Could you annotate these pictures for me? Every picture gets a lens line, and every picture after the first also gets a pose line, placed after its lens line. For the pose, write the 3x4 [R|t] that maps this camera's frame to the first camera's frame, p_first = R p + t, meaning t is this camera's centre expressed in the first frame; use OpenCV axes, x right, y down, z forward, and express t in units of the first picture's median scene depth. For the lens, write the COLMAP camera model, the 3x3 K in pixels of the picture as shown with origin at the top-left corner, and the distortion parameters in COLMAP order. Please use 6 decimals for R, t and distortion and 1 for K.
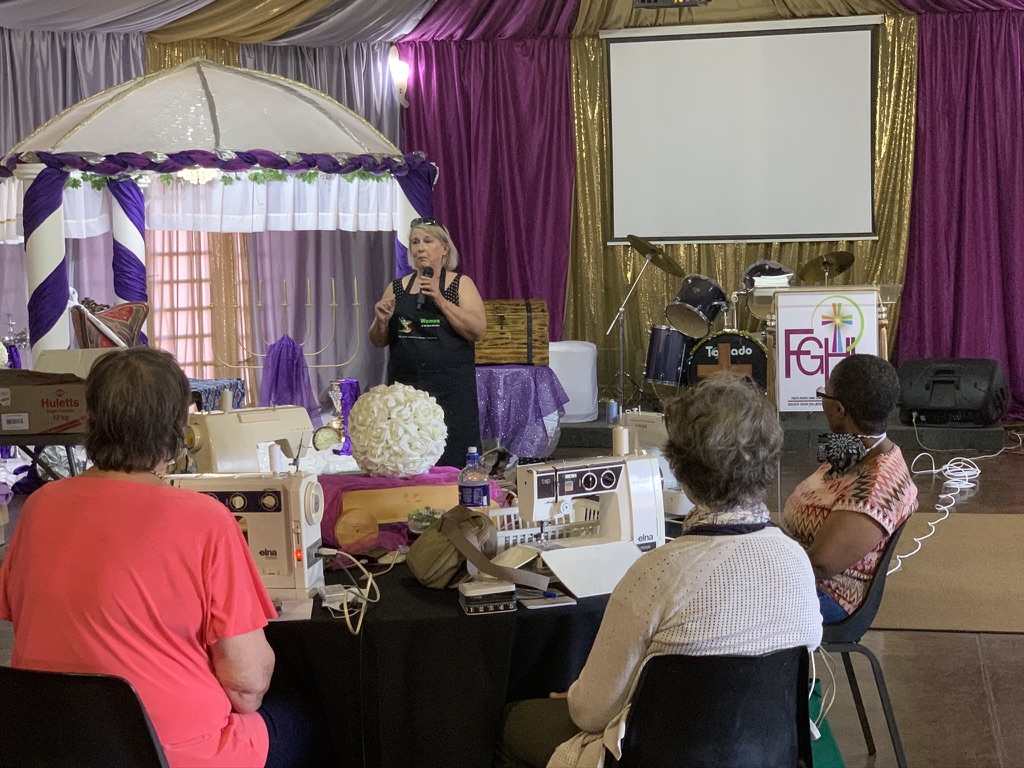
lens RADIAL K [[1831.1, 0, 522.9], [0, 1831.1, 377.8], [0, 0, 1]] dist [0.099729, 0.000000]
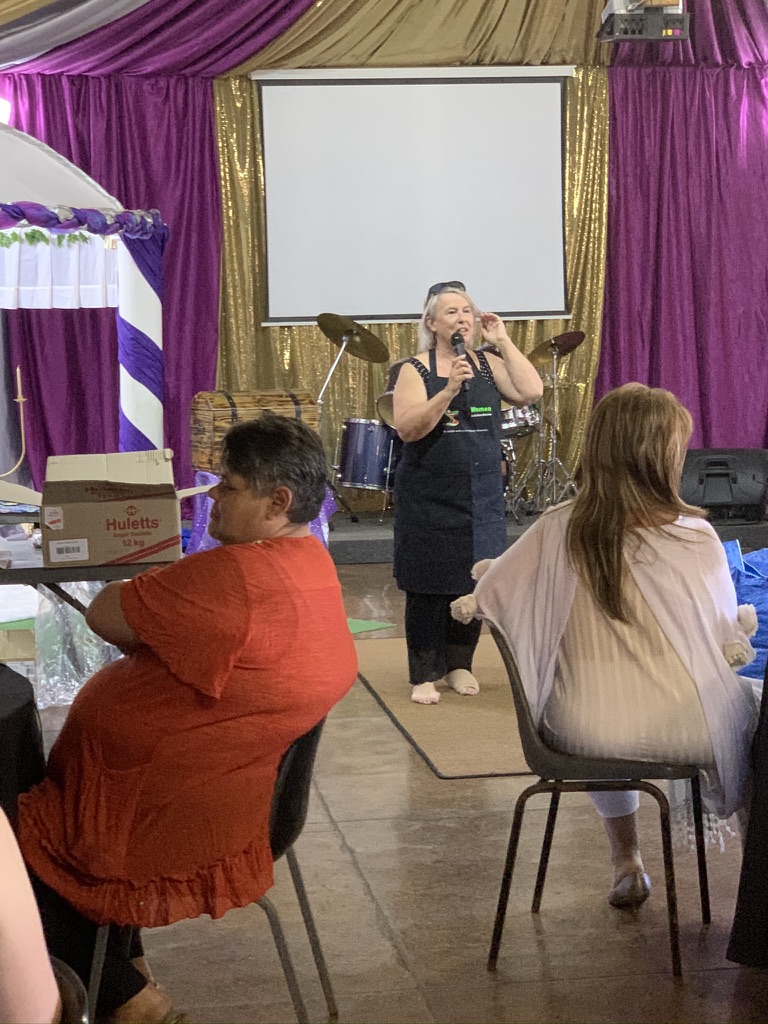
lens RADIAL K [[2110.3, 0, 372.2], [0, 2110.3, 514.9], [0, 0, 1]] dist [0.040206, 0.000000]
pose [[0.936198, -0.034470, 0.349778, -0.301640], [0.030126, 0.999387, 0.017854, -0.001746], [-0.350178, -0.006177, 0.936663, 0.090343]]
